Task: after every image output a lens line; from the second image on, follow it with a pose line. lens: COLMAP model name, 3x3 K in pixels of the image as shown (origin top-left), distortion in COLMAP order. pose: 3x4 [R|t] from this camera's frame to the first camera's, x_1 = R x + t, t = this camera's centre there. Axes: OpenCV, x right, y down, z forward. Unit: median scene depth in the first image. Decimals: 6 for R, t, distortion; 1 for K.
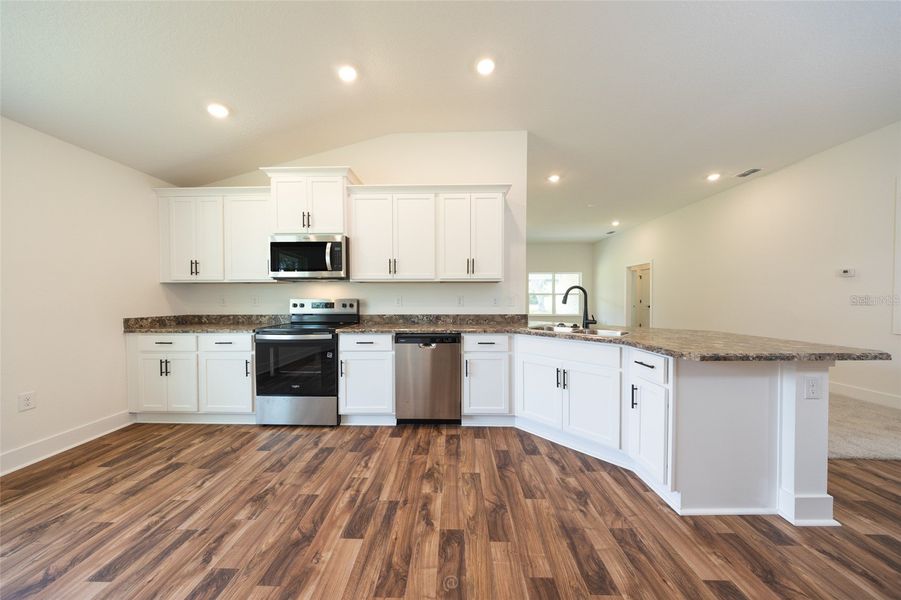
lens RADIAL K [[256.7, 0, 450.5], [0, 256.7, 300.0], [0, 0, 1]] dist [-0.001236, -0.000052]
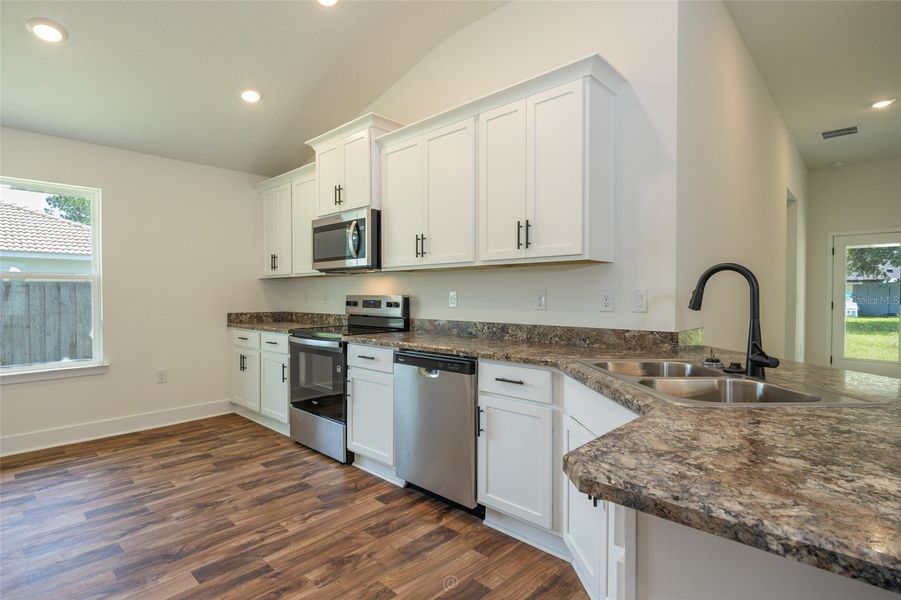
lens RADIAL K [[435.7, 0, 450.5], [0, 435.7, 300.0], [0, 0, 1]] dist [0.015804, -0.000324]
pose [[0.749457, 0.010642, -0.661968, 0.629982], [-0.005268, 0.999935, 0.010111, -0.005901], [0.662032, -0.004091, 0.749464, 0.244509]]
